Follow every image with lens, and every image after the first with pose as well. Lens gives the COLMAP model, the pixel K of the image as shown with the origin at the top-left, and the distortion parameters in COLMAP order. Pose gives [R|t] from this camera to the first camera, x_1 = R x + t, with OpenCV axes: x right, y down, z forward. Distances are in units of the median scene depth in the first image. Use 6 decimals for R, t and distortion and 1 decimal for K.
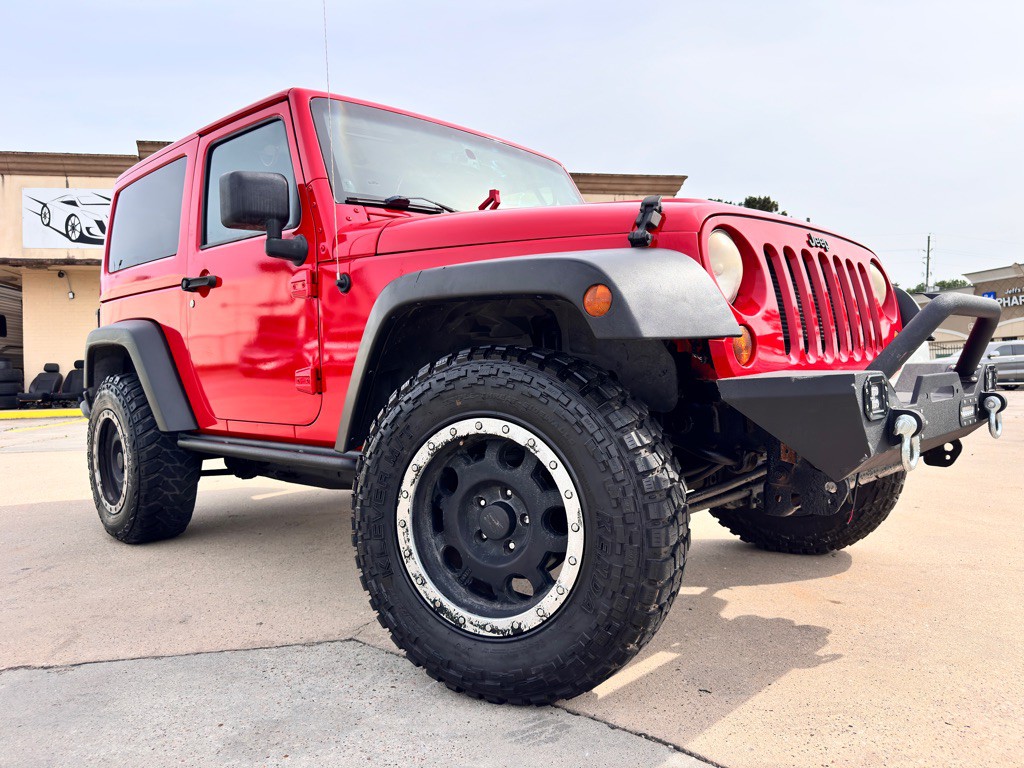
lens RADIAL K [[723.7, 0, 522.8], [0, 723.7, 387.0], [0, 0, 1]] dist [0.030545, -0.034192]
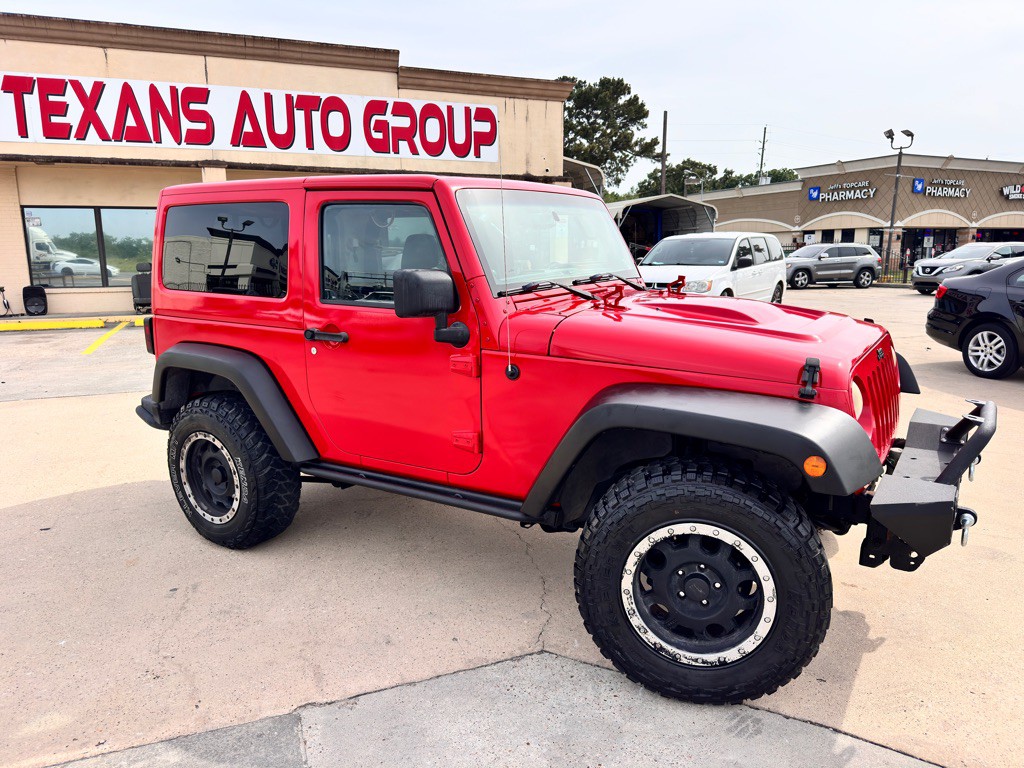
lens RADIAL K [[722.5, 0, 512.0], [0, 722.5, 384.0], [0, 0, 1]] dist [0.023941, -0.026160]
pose [[0.981282, -0.045741, 0.187065, -0.627914], [0.017284, 0.988381, 0.151012, -0.423748], [-0.191799, -0.144952, 0.970671, -0.255096]]
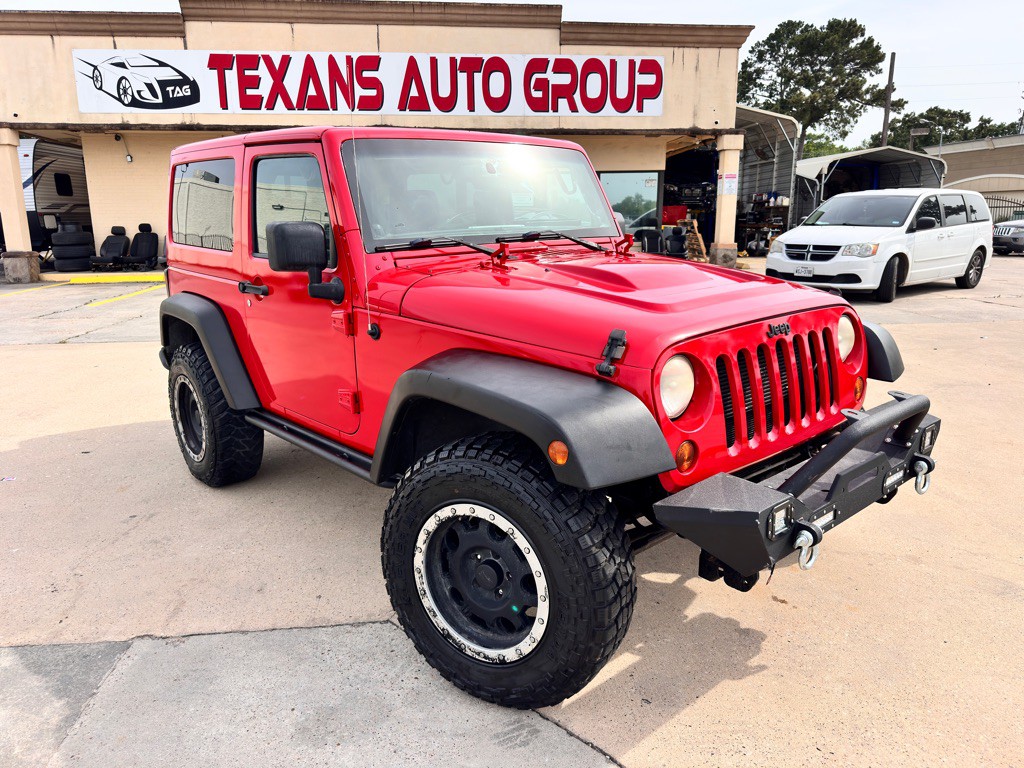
lens RADIAL K [[726.1, 0, 512.9], [0, 726.1, 370.2], [0, 0, 1]] dist [0.022995, -0.032903]
pose [[0.996333, 0.007174, -0.085265, 0.113250], [0.008271, 0.983740, 0.179409, -0.400658], [0.085165, -0.179457, 0.980073, -0.203466]]
